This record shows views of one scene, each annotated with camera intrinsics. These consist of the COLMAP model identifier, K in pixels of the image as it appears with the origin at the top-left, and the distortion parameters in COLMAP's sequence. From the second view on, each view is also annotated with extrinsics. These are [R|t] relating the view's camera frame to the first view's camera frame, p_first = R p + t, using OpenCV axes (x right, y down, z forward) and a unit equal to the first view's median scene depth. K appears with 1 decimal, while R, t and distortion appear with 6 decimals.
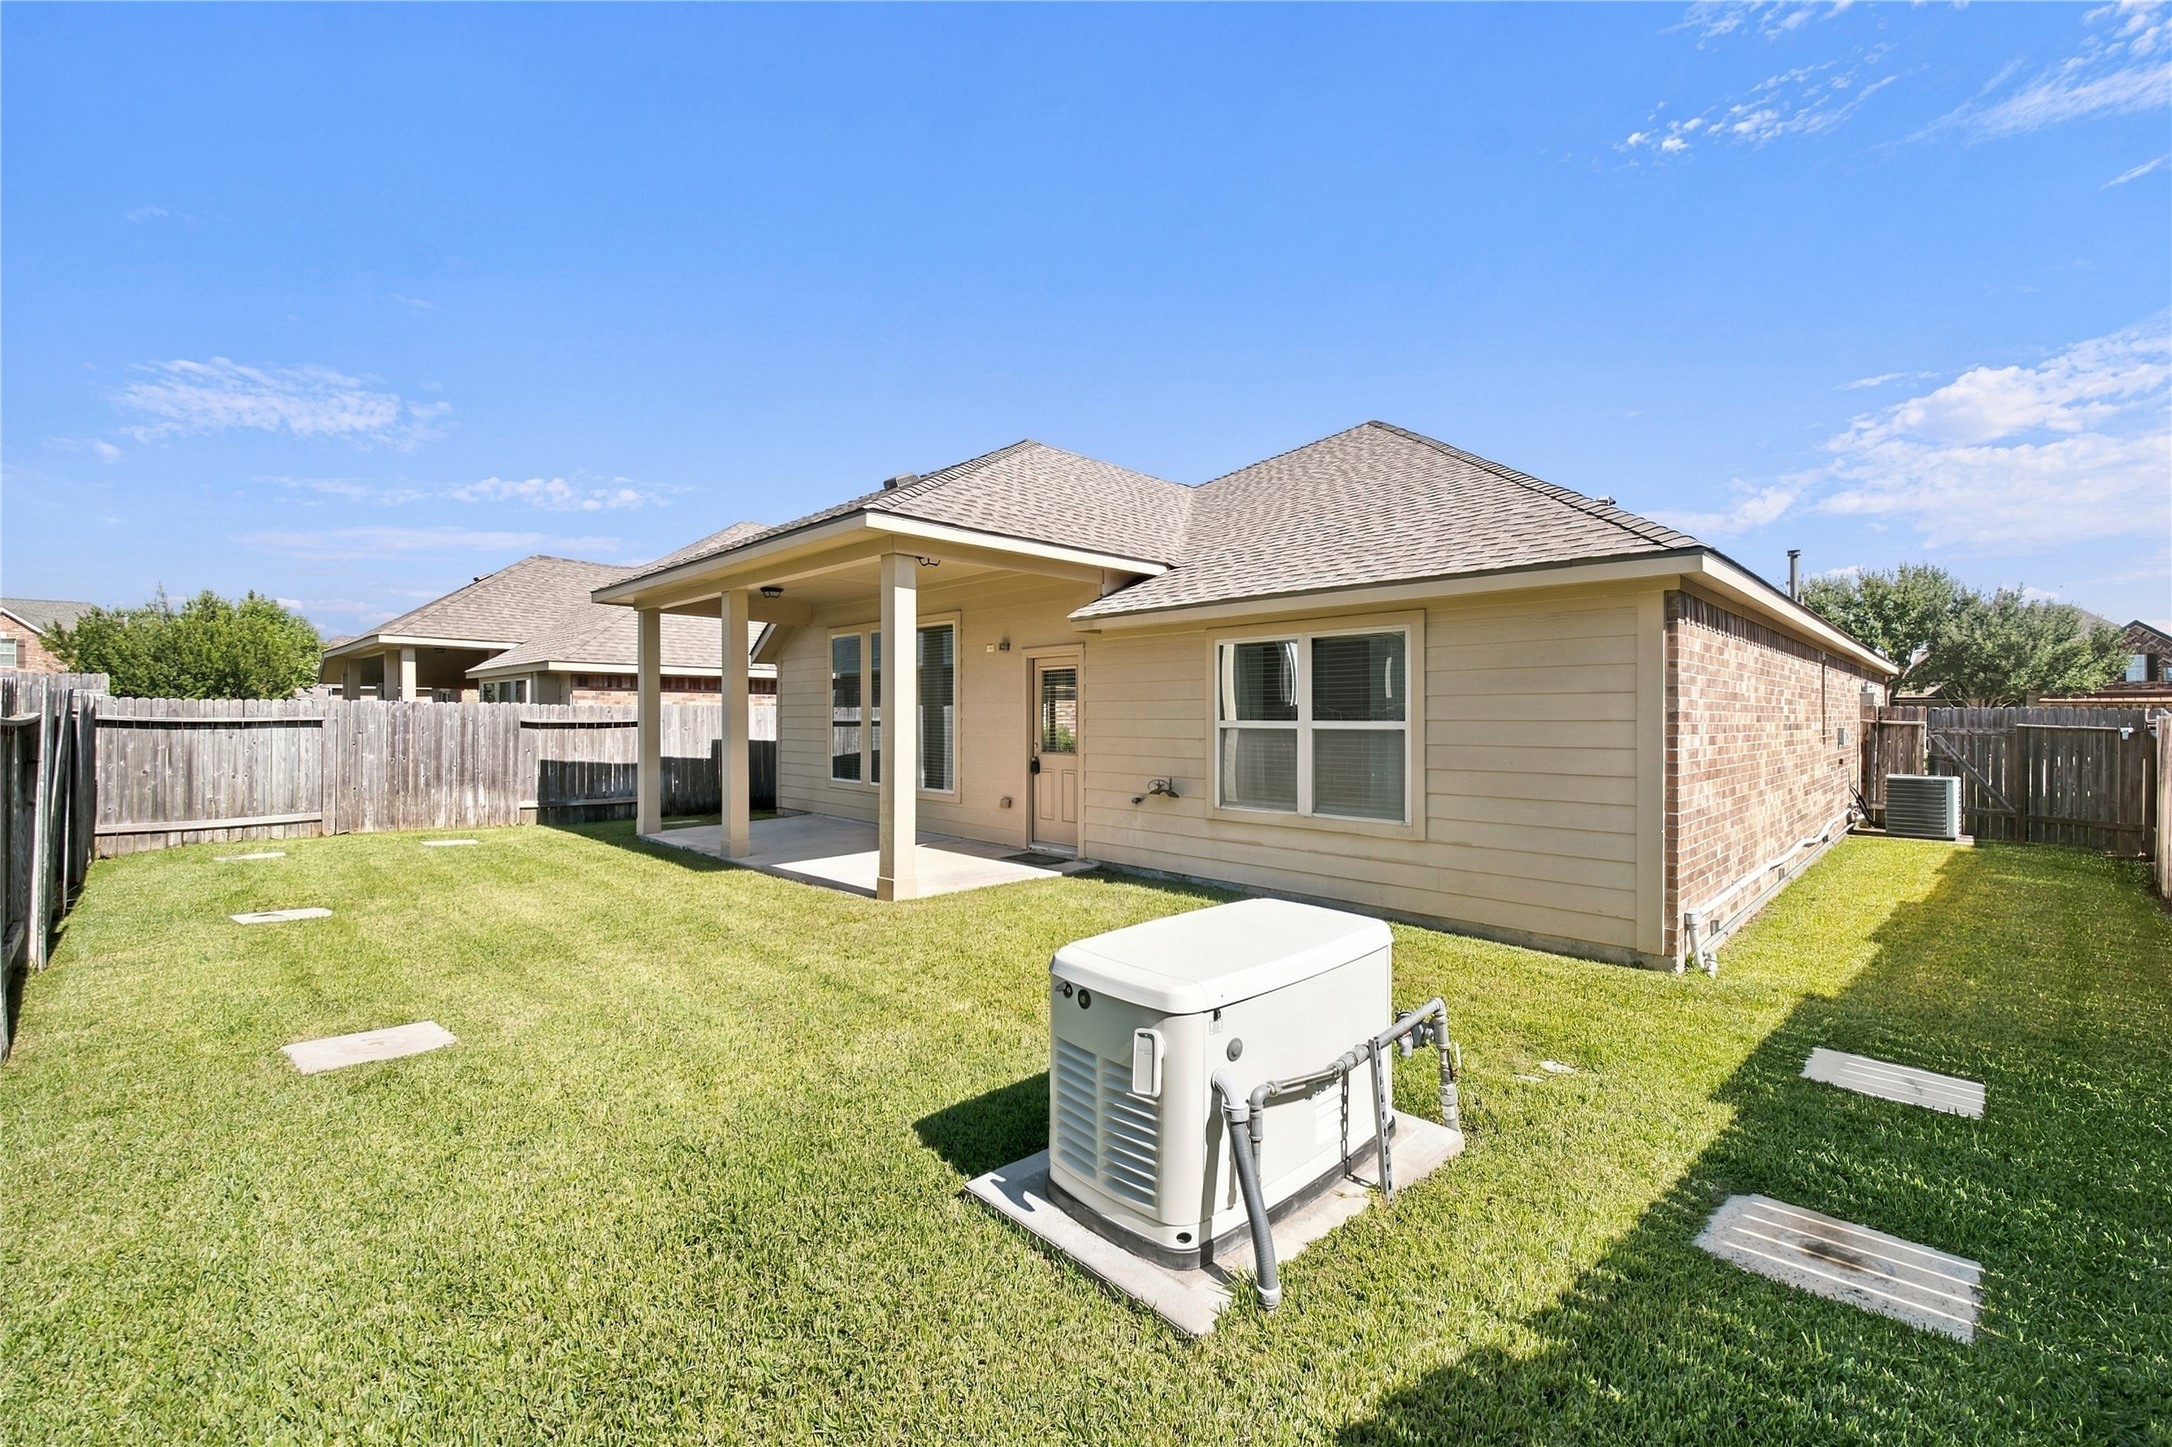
lens RADIAL K [[876.1, 0, 1078.3], [0, 876.1, 716.4], [0, 0, 1]] dist [0.000736, 0.000630]
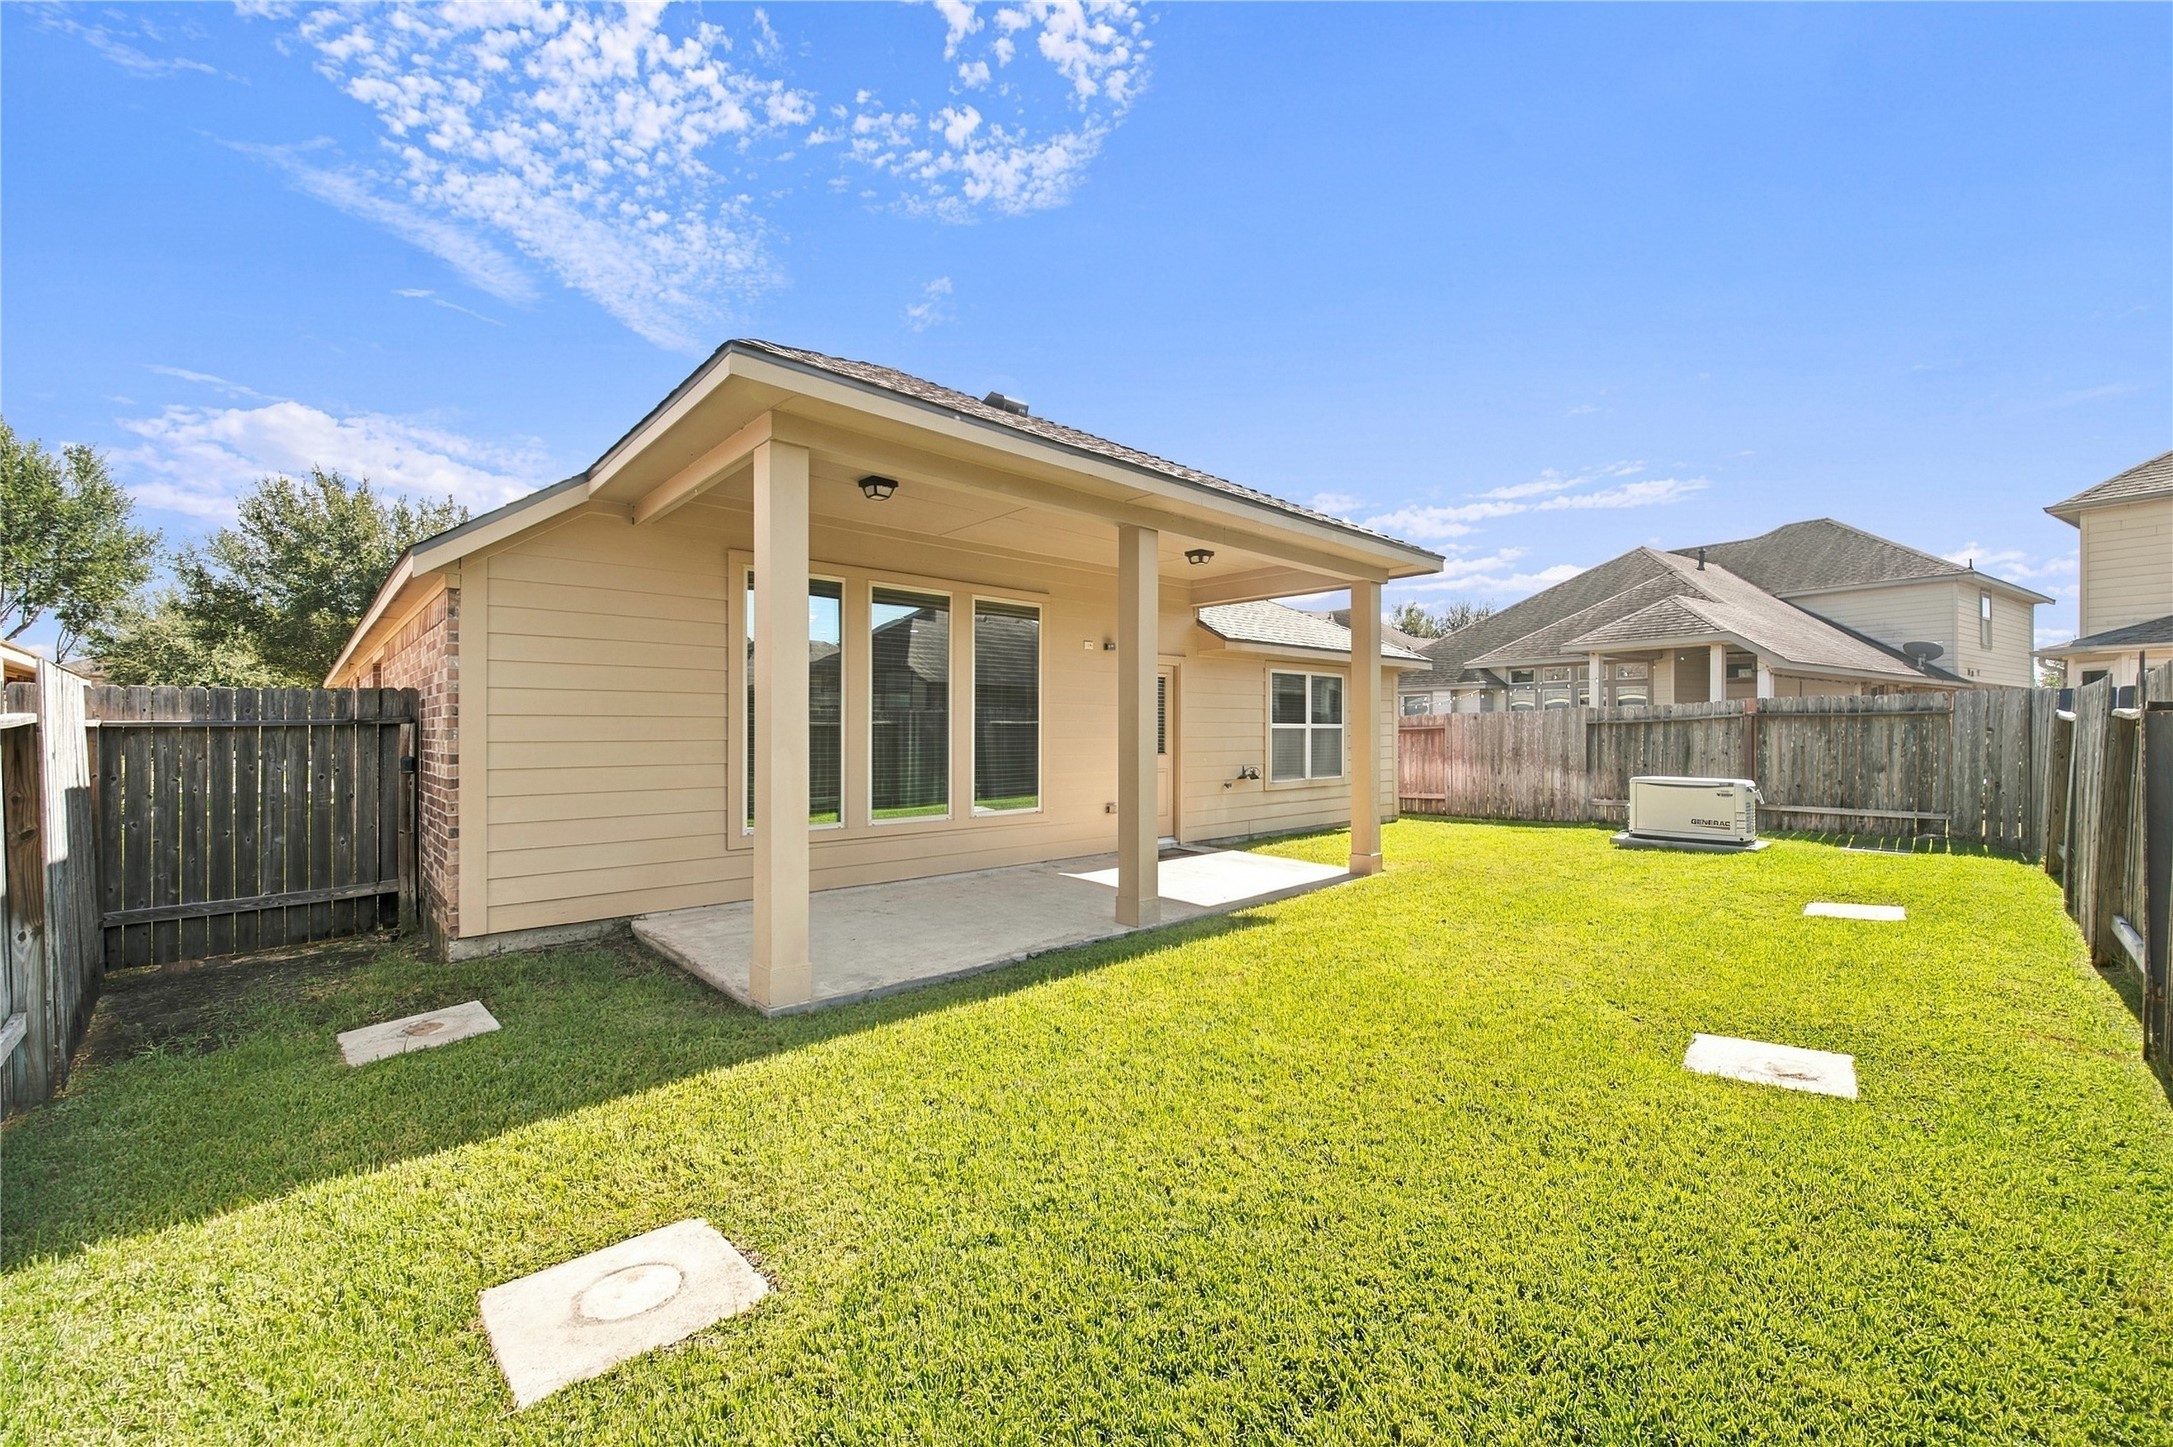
lens RADIAL K [[876.5, 0, 1083.6], [0, 876.5, 734.4], [0, 0, 1]] dist [0.000736, 0.000630]
pose [[0.033963, -0.006637, 0.999401, -1.401471], [0.001430, 0.999977, 0.006592, 0.013550], [-0.999422, 0.001206, 0.033971, 1.333768]]
